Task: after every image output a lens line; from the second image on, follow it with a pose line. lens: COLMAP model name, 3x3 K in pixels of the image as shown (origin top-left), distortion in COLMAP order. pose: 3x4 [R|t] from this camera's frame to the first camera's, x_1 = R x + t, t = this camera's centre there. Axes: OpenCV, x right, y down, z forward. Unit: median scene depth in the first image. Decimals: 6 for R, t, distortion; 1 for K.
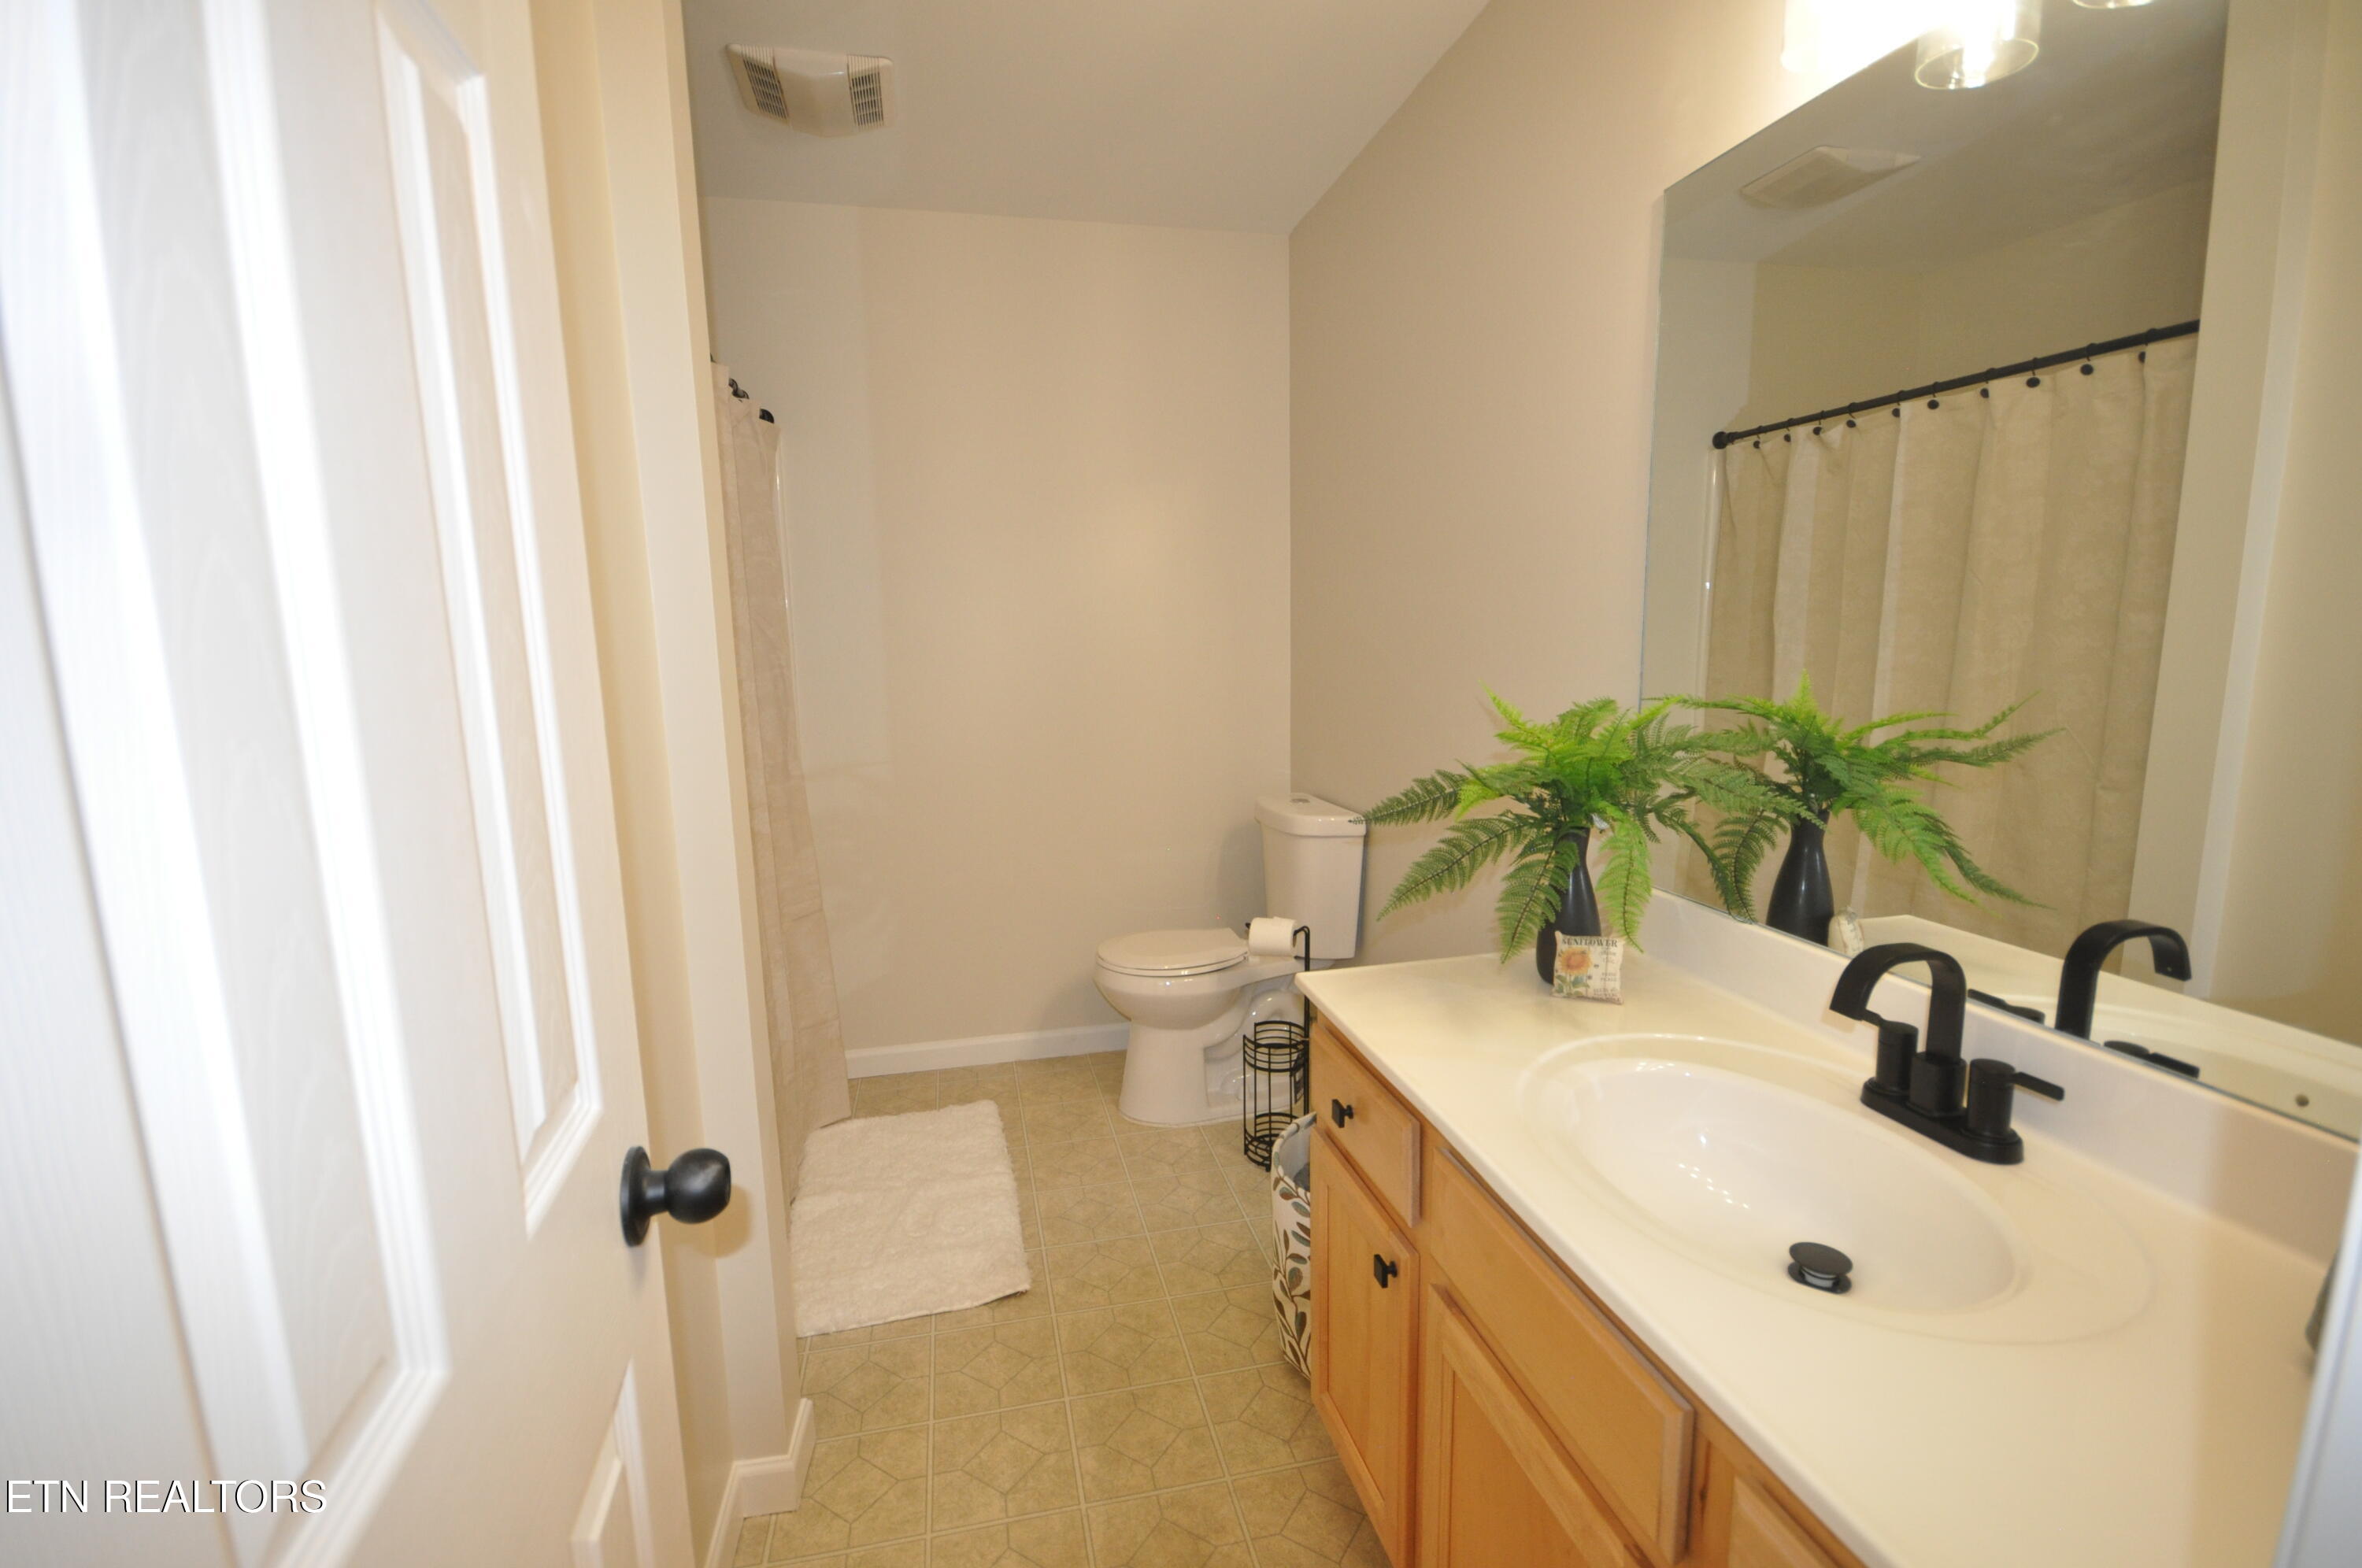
lens RADIAL K [[1039.8, 0, 1157.9], [0, 1039.8, 788.6], [0, 0, 1]] dist [0.033352, -0.001443]
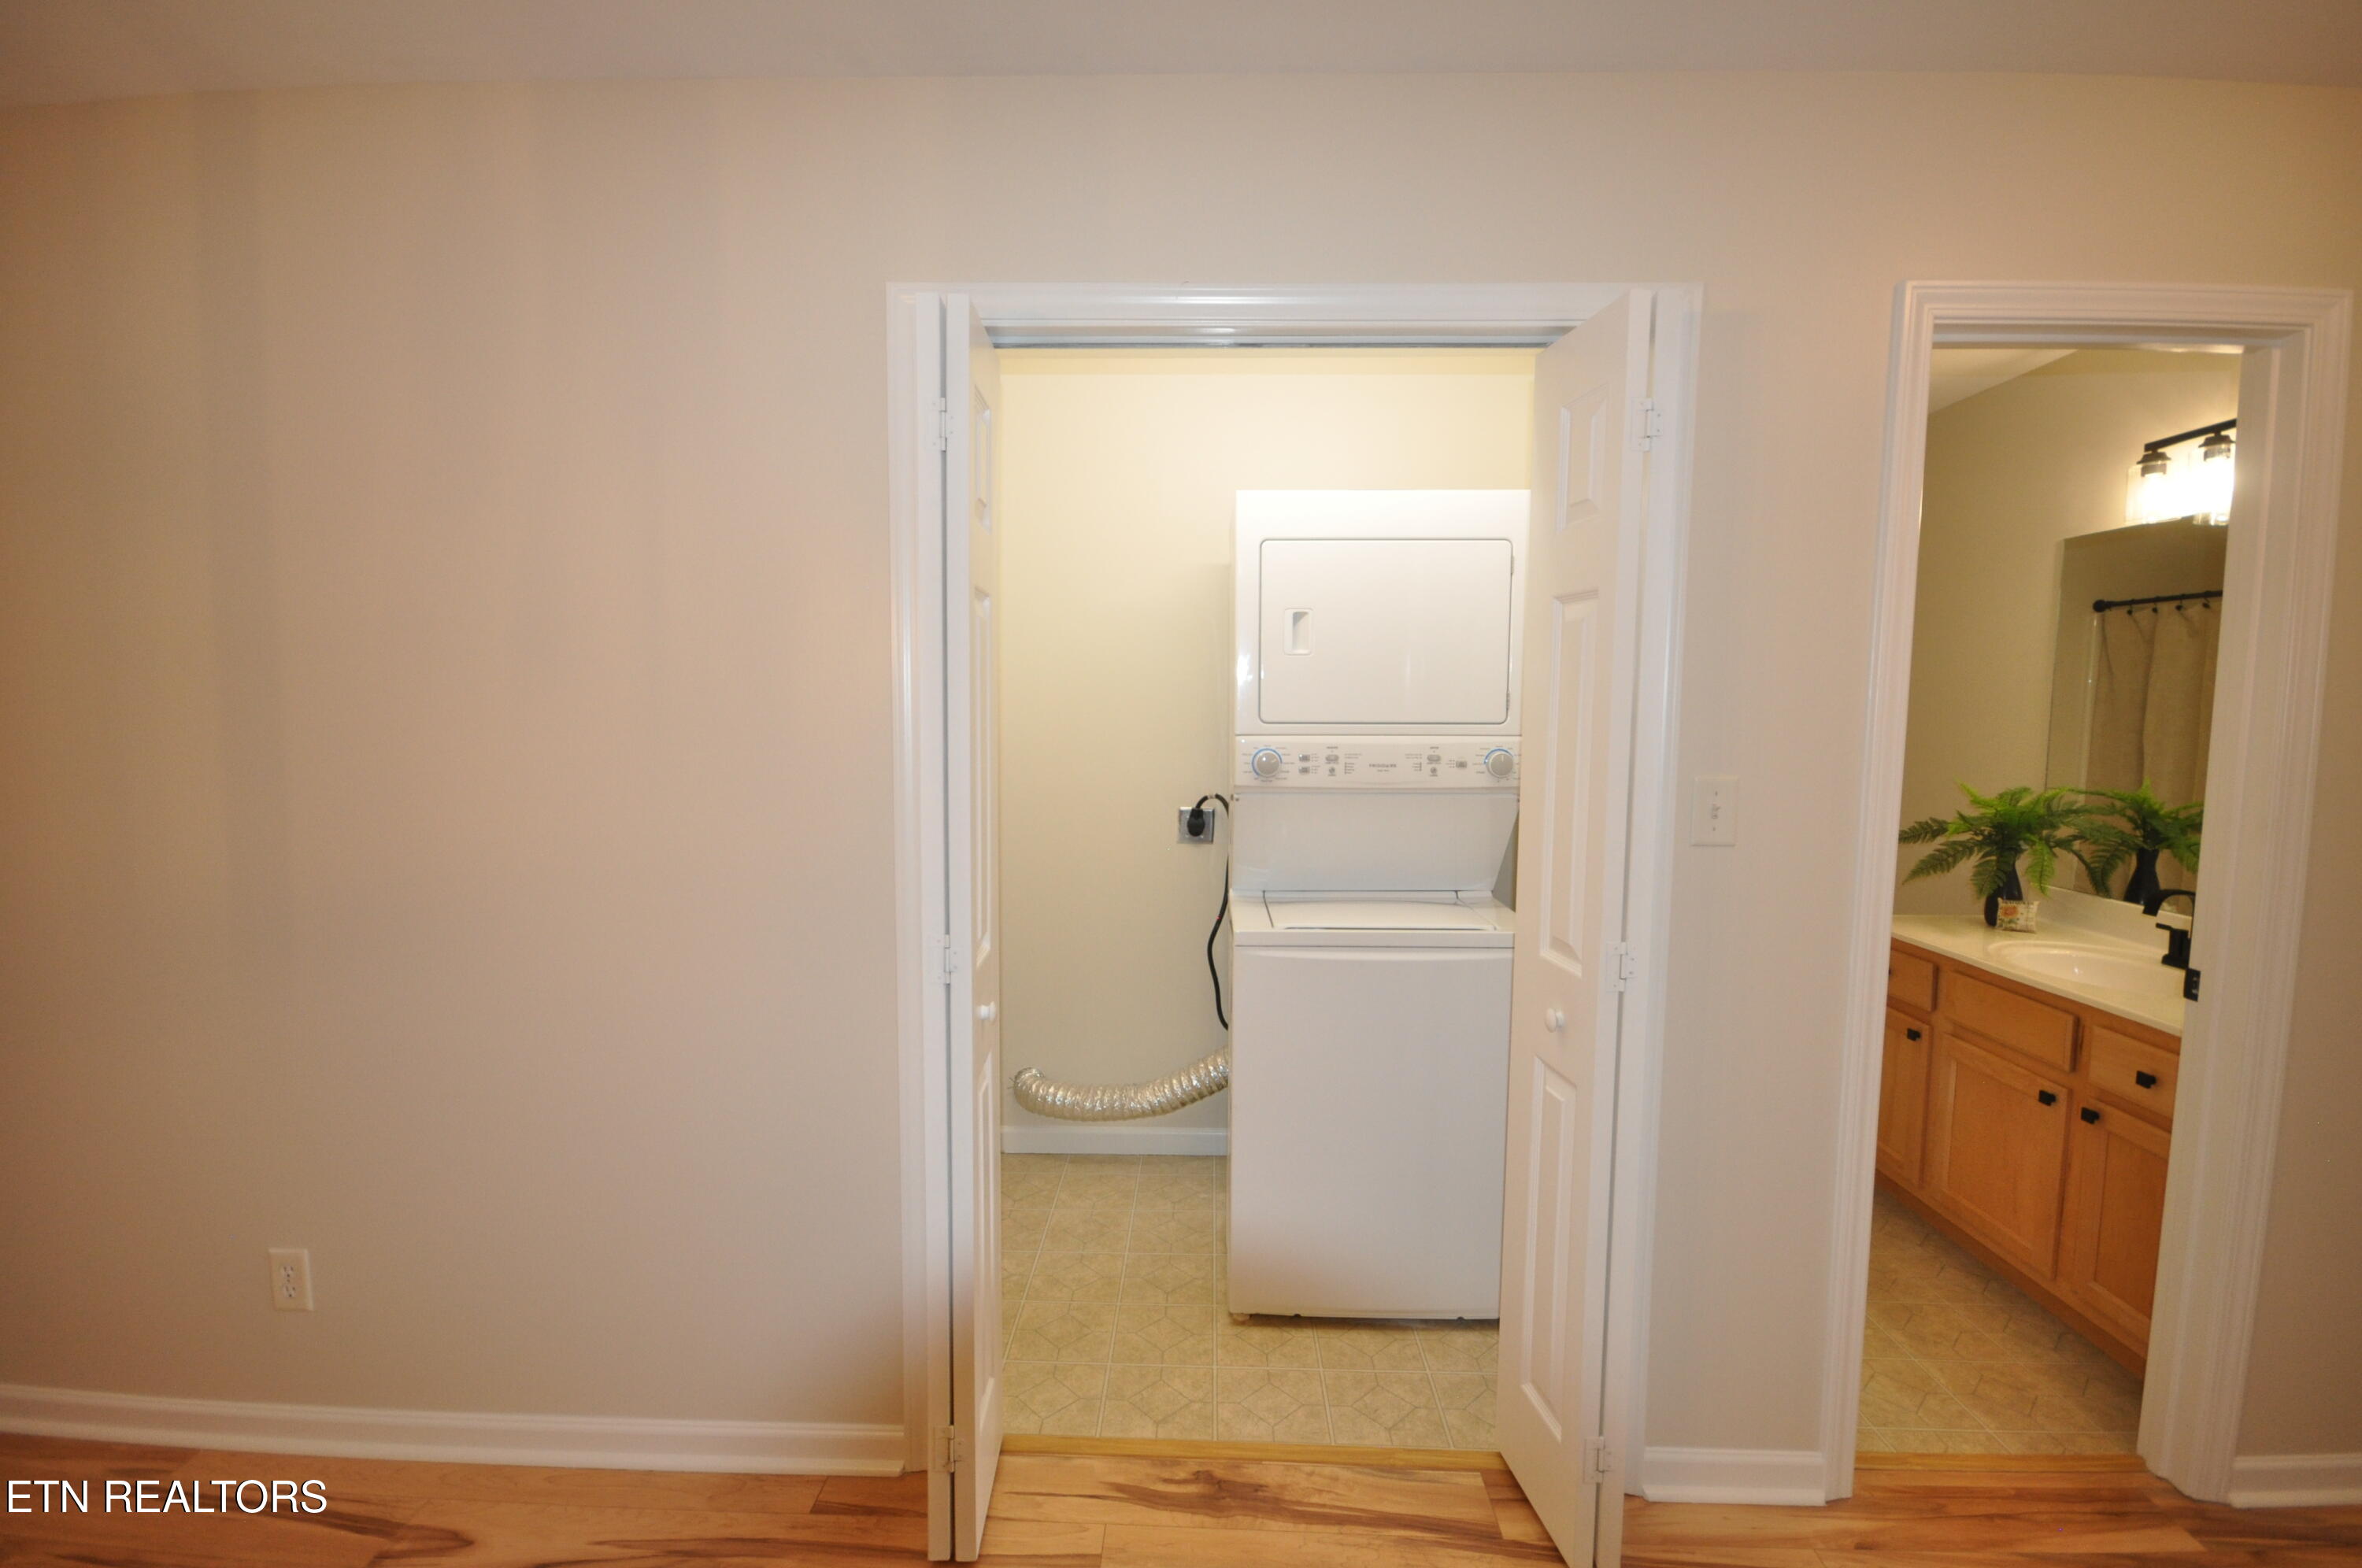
lens RADIAL K [[1039.8, 0, 1195.2], [0, 1039.8, 777.2], [0, 0, 1]] dist [0.033352, -0.001443]
pose [[0.975157, 0.047856, -0.216283, -0.719662], [-0.062877, 0.996024, -0.063108, 0.130909], [0.212403, 0.075139, 0.974289, -1.383715]]
